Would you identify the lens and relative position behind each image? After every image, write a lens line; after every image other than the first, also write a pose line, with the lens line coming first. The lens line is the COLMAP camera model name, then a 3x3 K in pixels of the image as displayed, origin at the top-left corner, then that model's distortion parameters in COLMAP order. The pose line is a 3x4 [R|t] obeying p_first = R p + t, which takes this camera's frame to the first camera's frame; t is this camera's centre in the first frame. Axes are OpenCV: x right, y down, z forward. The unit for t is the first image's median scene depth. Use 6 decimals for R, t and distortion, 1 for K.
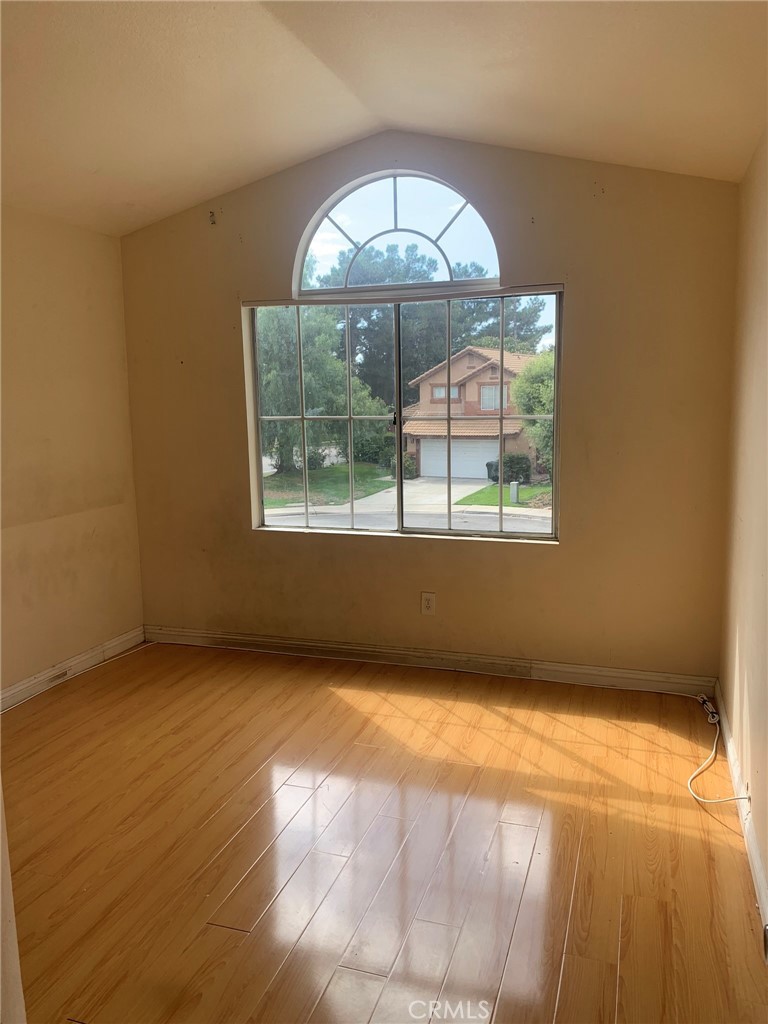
lens RADIAL K [[775.3, 0, 384.1], [0, 775.3, 511.7], [0, 0, 1]] dist [0.042387, -0.042849]
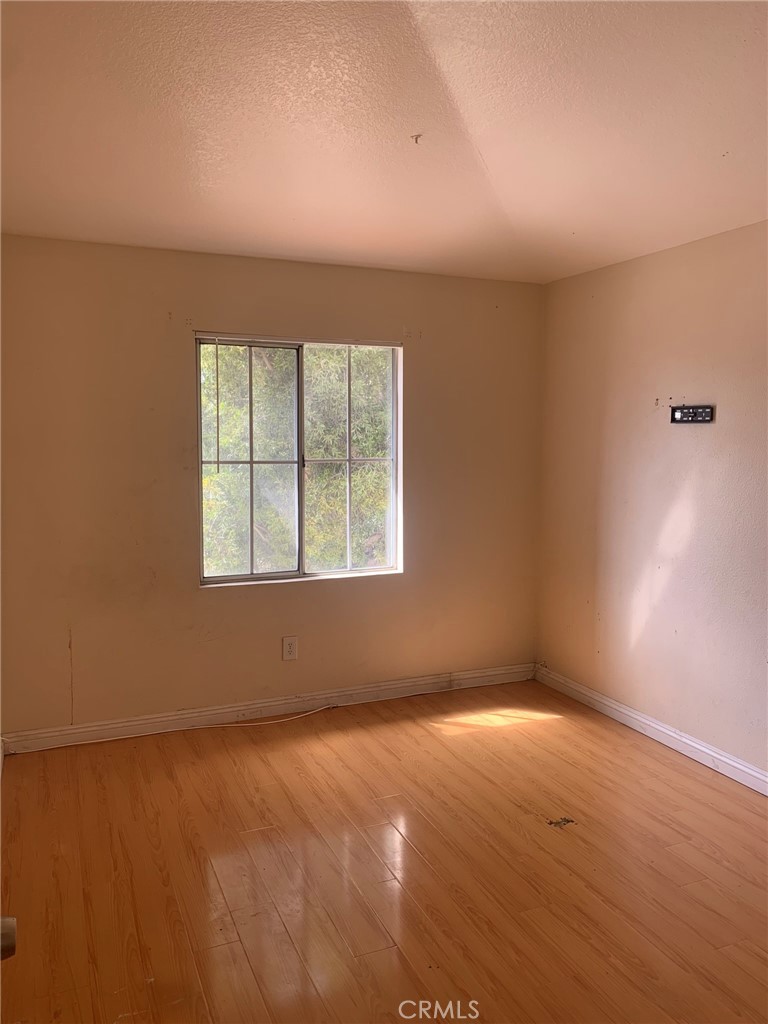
lens RADIAL K [[775.3, 0, 384.0], [0, 775.3, 511.6], [0, 0, 1]] dist [0.042387, -0.042849]
pose [[0.740796, -0.050053, 0.669862, -0.506022], [0.089747, 0.995654, -0.024853, -0.018971], [-0.665707, 0.078529, 0.742069, 0.174653]]
